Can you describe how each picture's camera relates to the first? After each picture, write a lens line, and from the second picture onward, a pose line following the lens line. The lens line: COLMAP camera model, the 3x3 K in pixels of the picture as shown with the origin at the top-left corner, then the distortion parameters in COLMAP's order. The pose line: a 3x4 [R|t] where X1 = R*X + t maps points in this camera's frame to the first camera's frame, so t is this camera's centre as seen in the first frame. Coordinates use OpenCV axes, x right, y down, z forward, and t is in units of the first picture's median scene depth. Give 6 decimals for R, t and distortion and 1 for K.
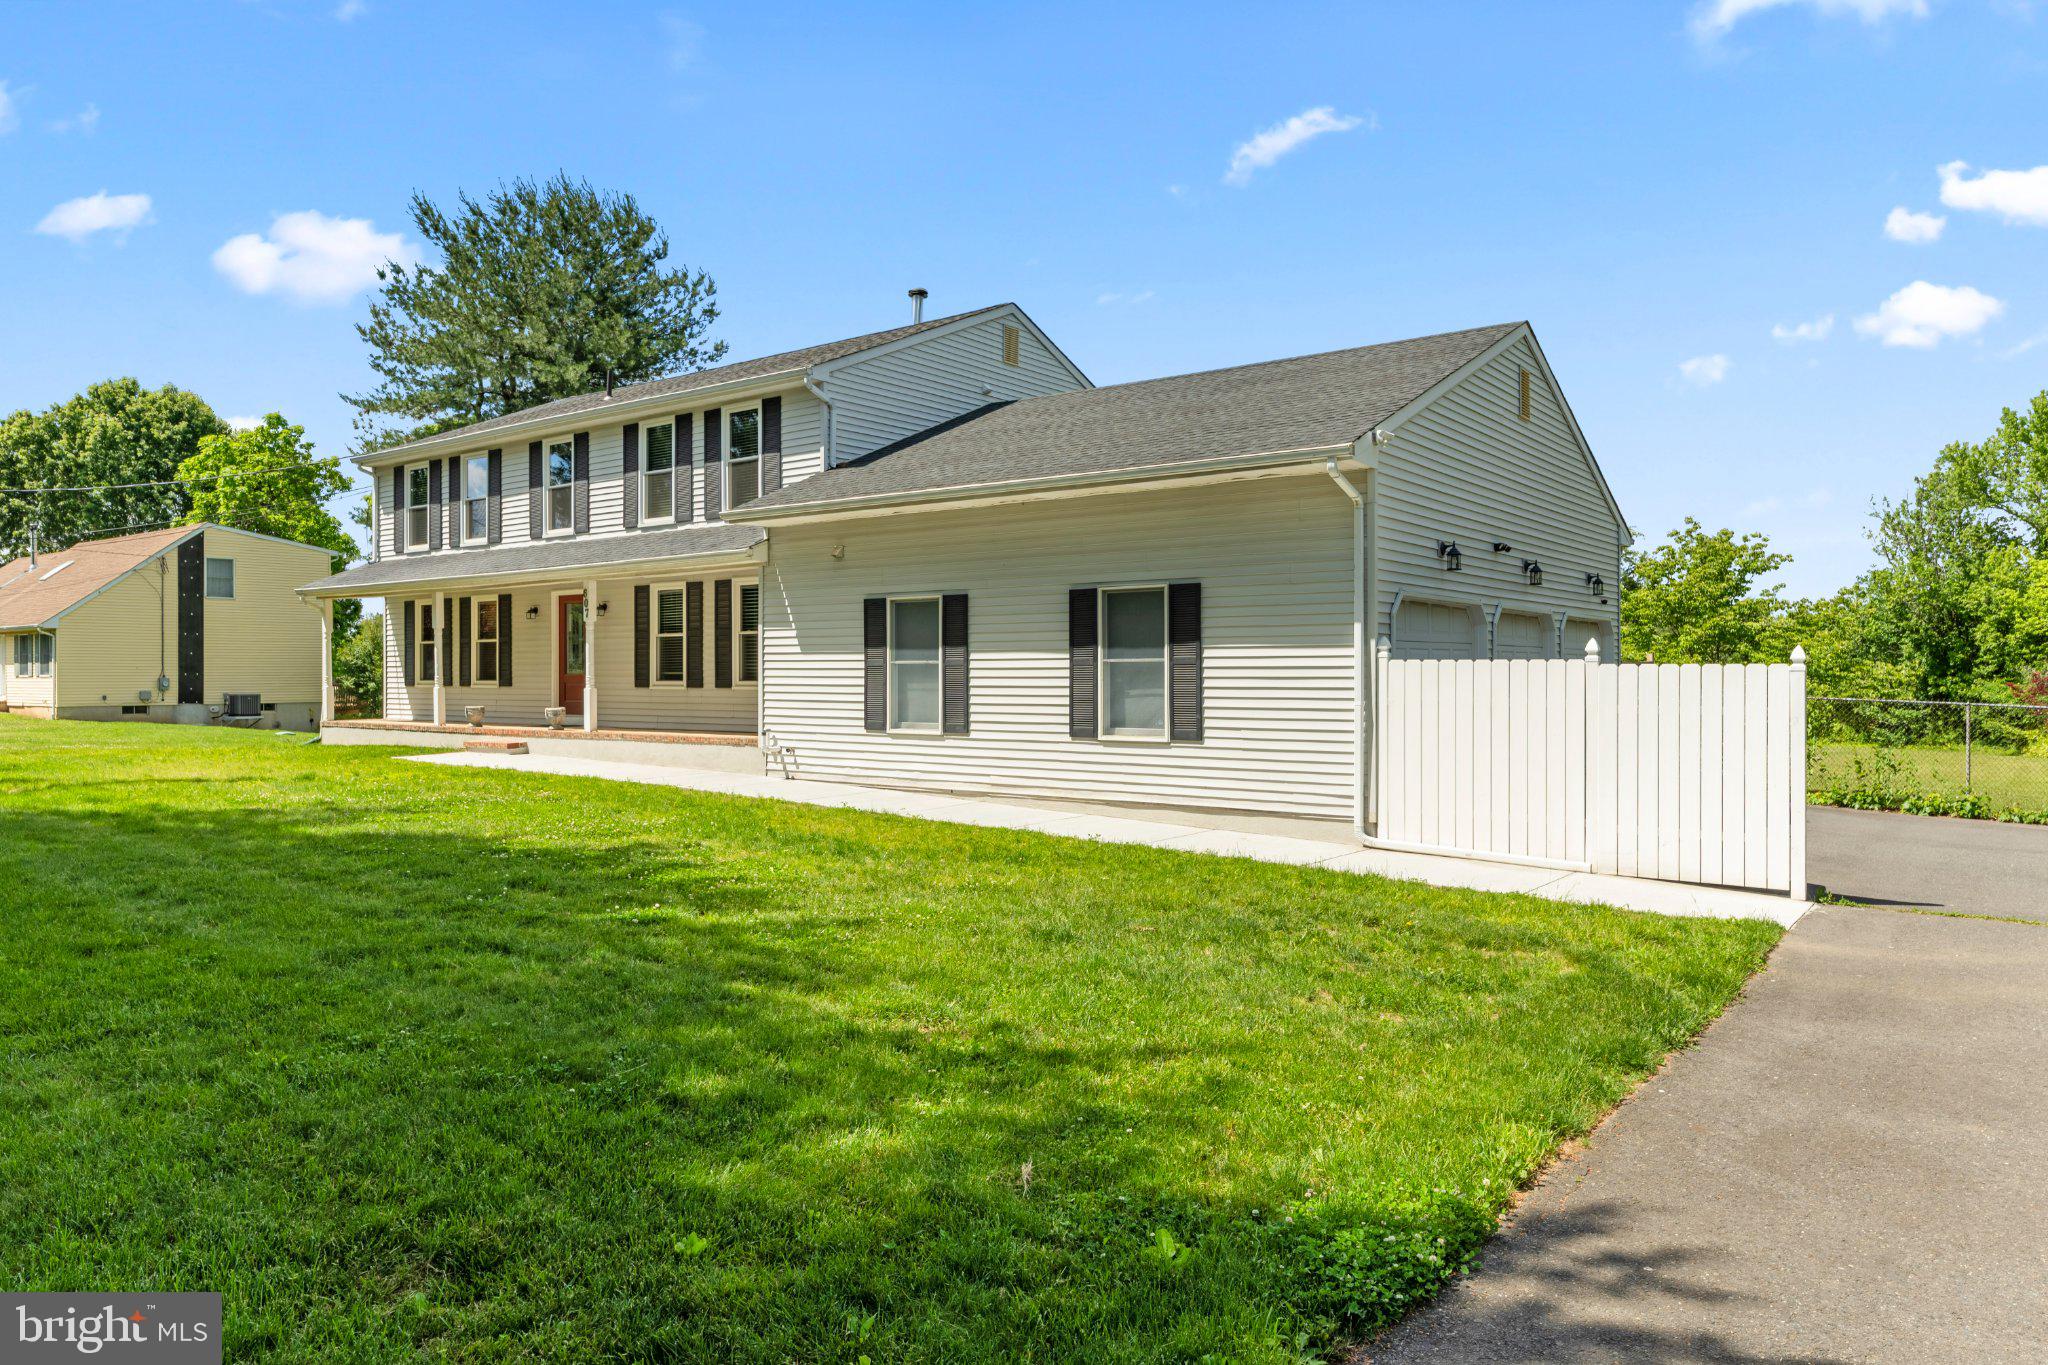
lens RADIAL K [[1337.6, 0, 1021.6], [0, 1337.6, 671.5], [0, 0, 1]] dist [0.001238, 0.000289]
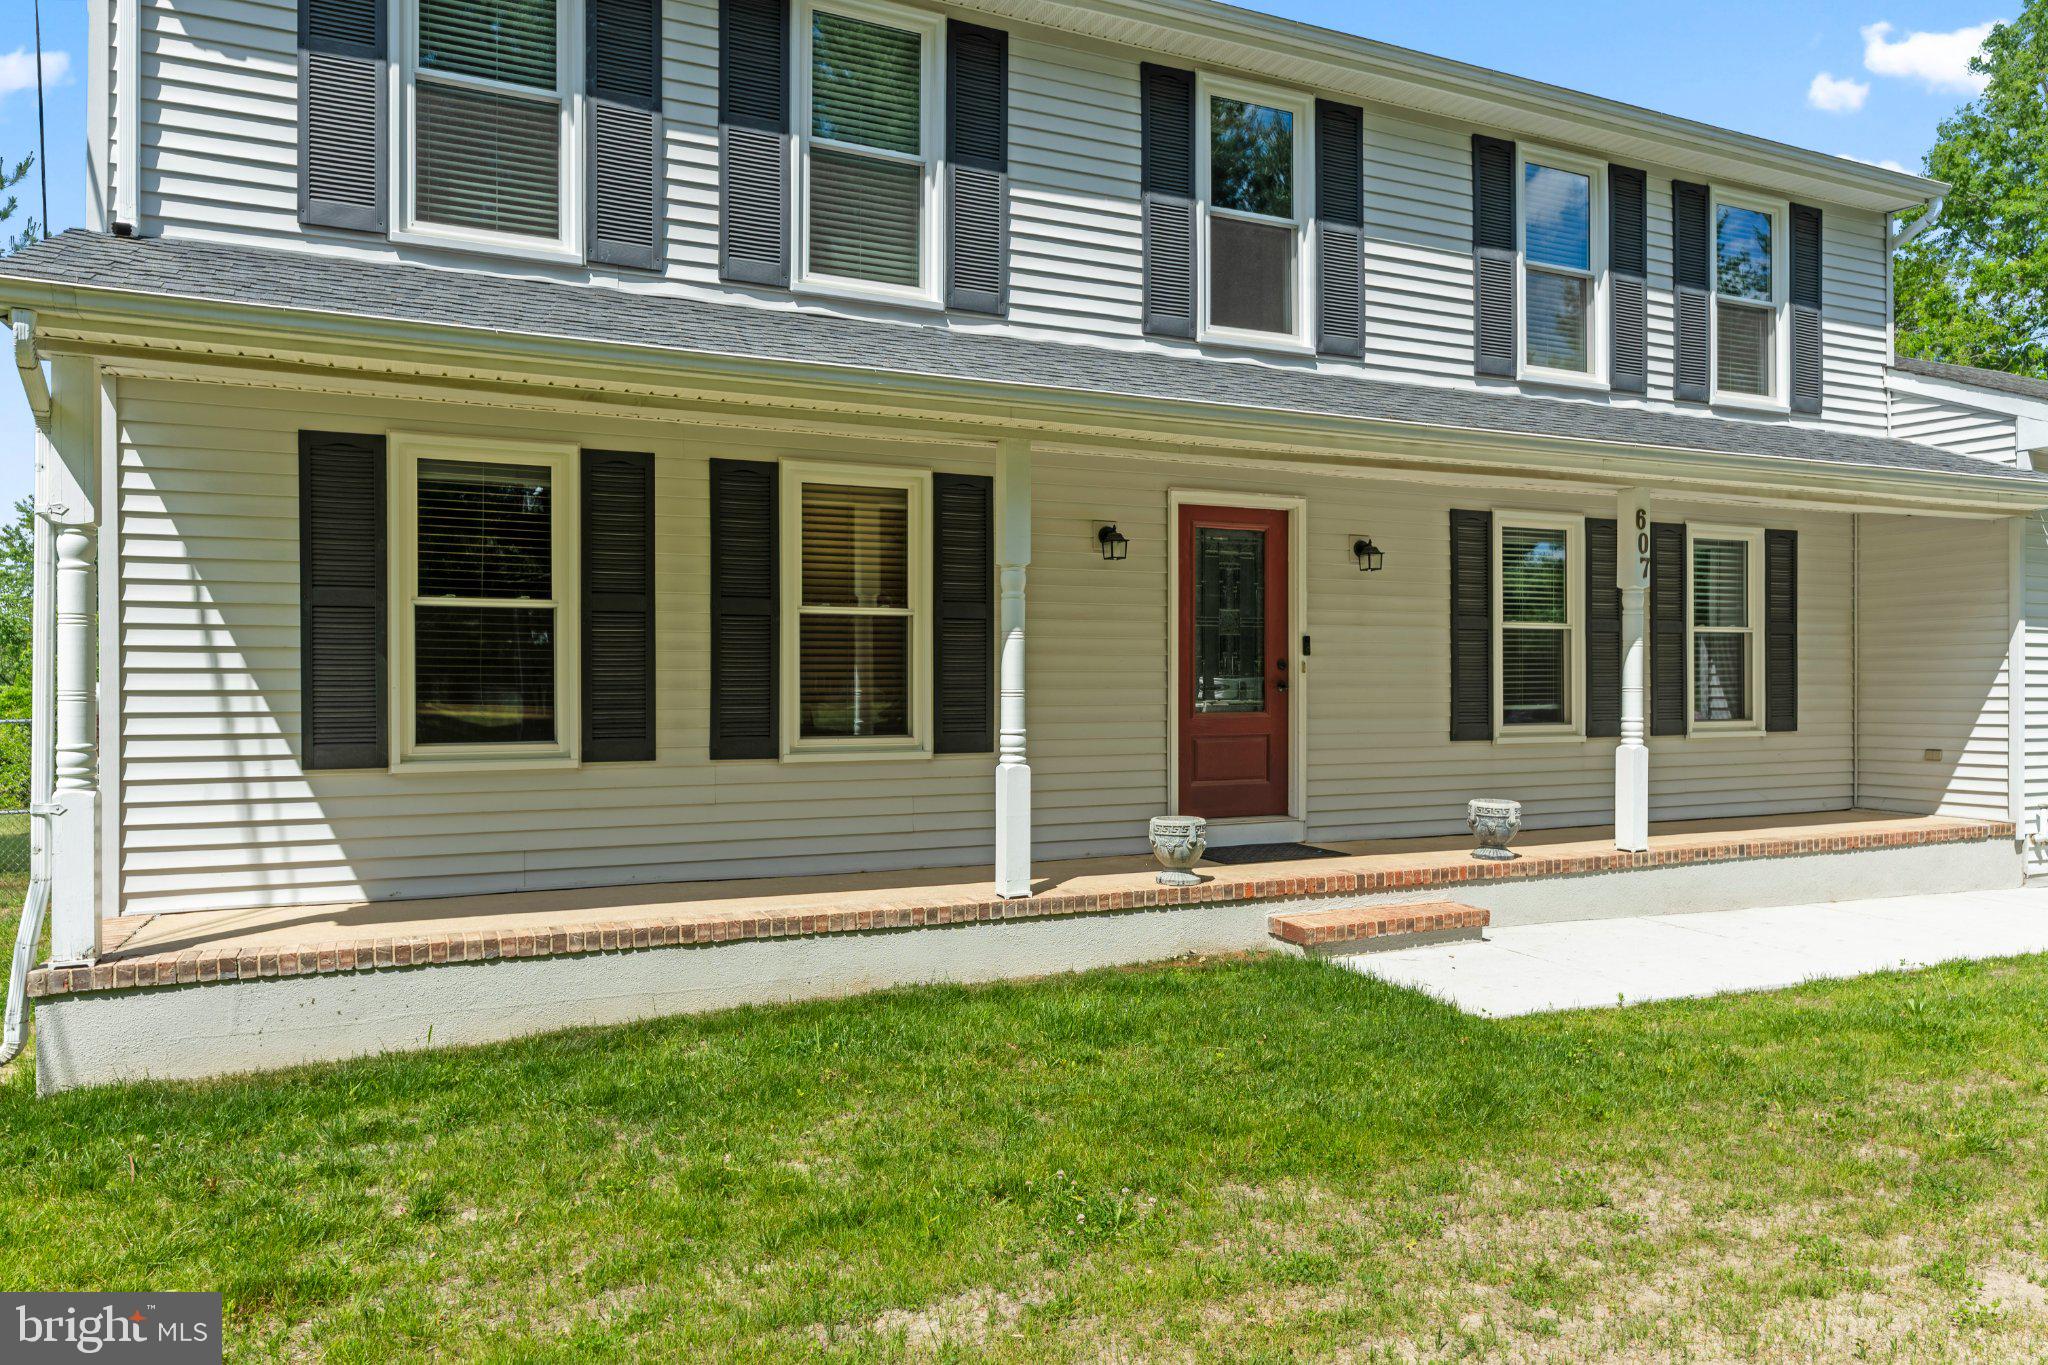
lens RADIAL K [[1406.5, 0, 1022.8], [0, 1406.5, 697.6], [0, 0, 1]] dist [-0.001380, -0.002056]
pose [[0.455451, 0.000959, 0.890260, -0.782648], [0.003634, 0.999989, -0.002936, -0.001536], [-0.890253, 0.004572, 0.455443, 0.942805]]
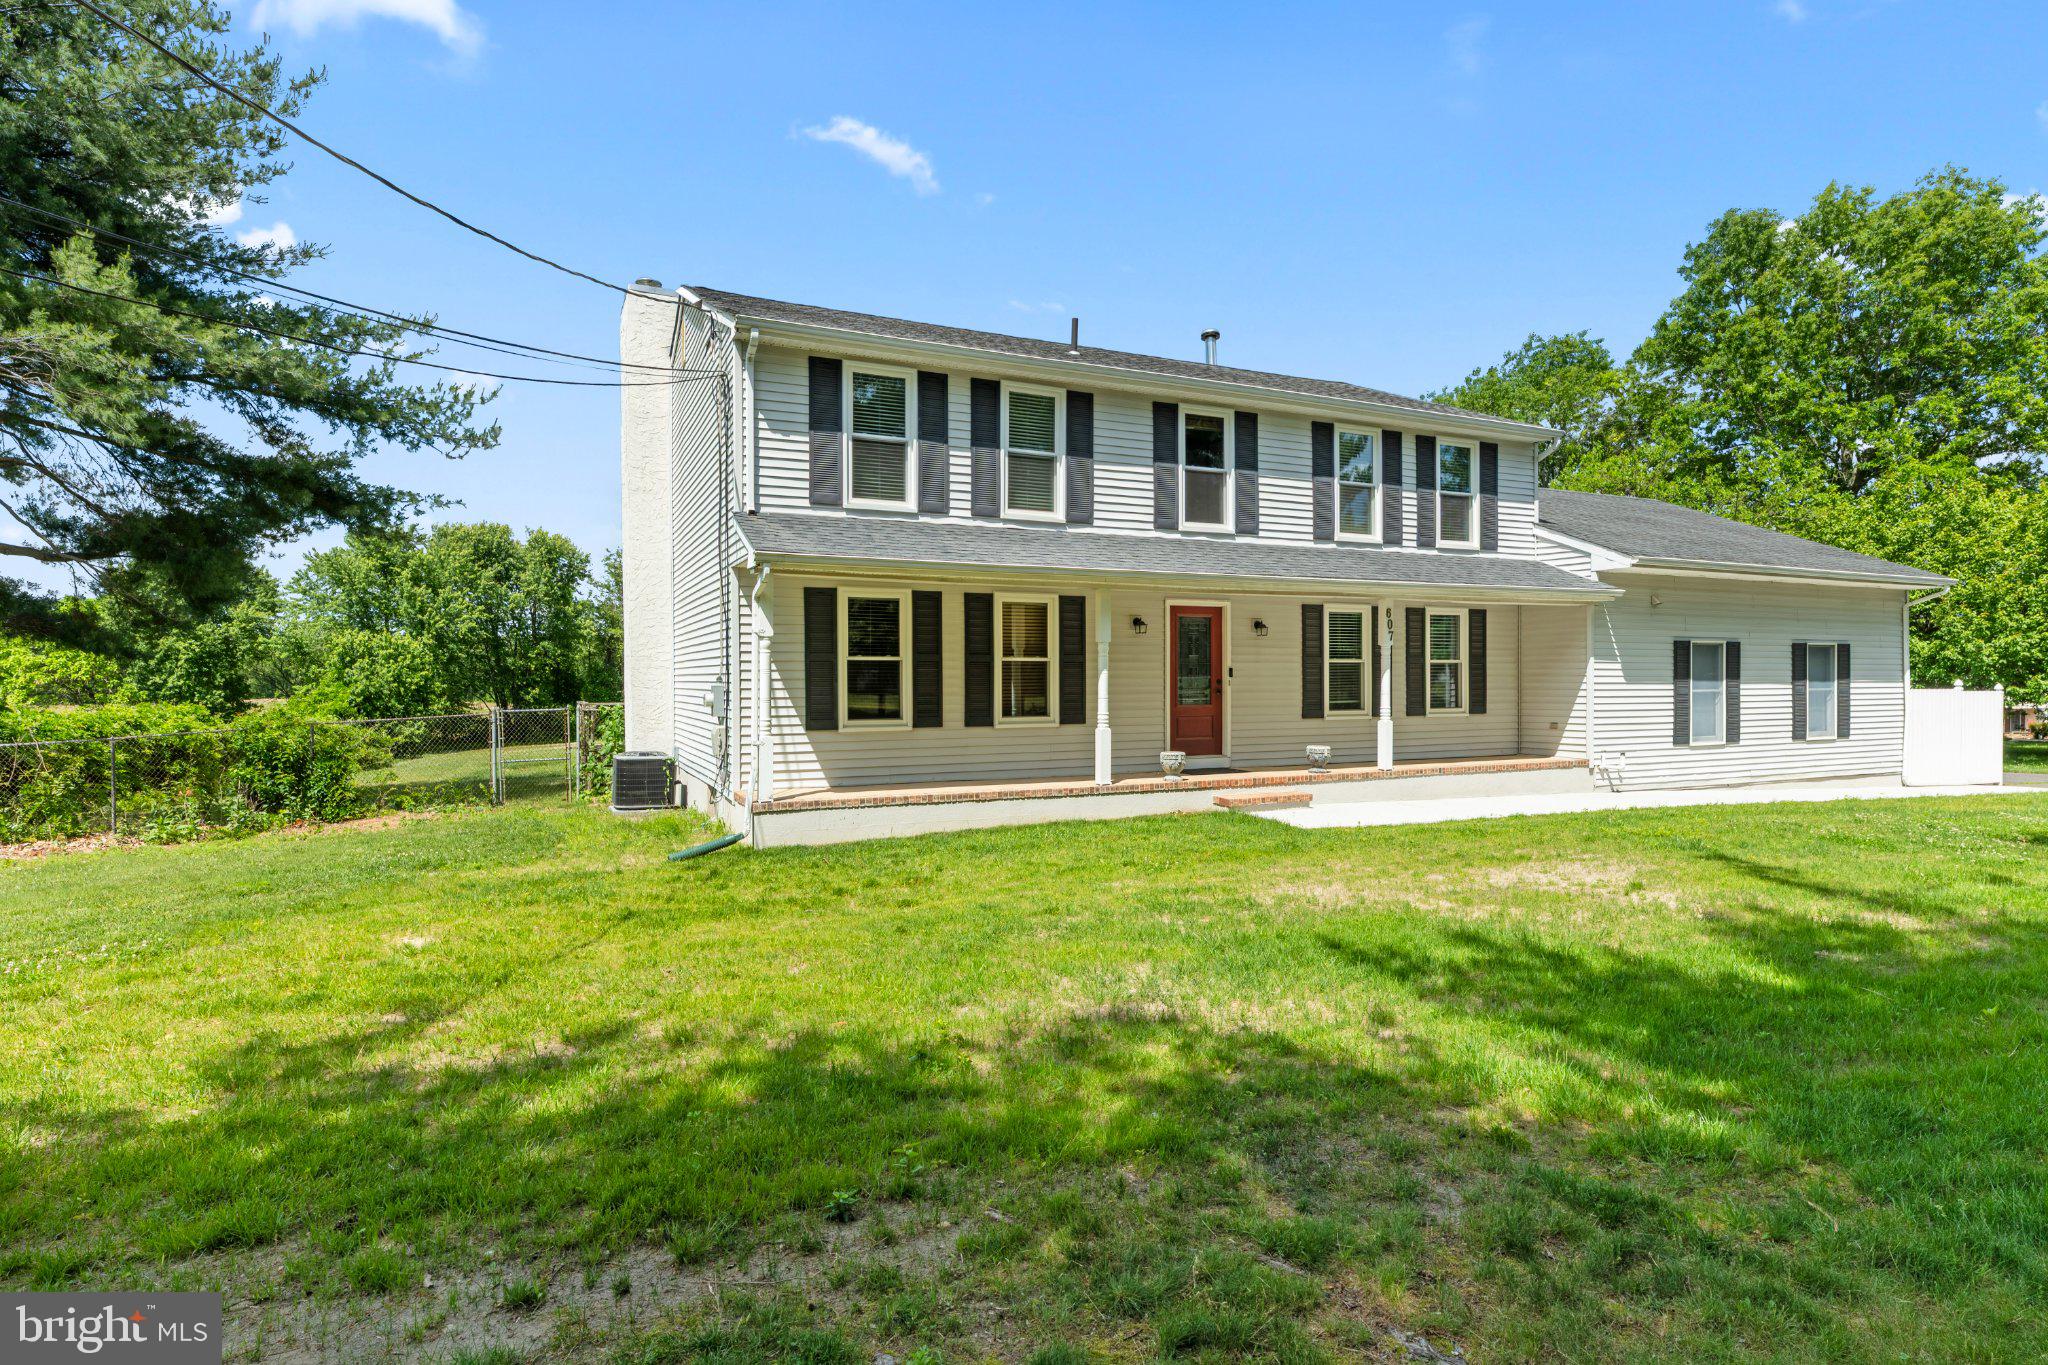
lens RADIAL K [[1115.1, 0, 1024.7], [0, 1115.1, 699.9], [0, 0, 1]] dist [-0.002423, -0.000527]
pose [[0.447729, -0.007066, 0.894142, -1.060105], [0.006359, 0.999969, 0.004719, -0.005284], [-0.894147, 0.003573, 0.447760, 0.859104]]
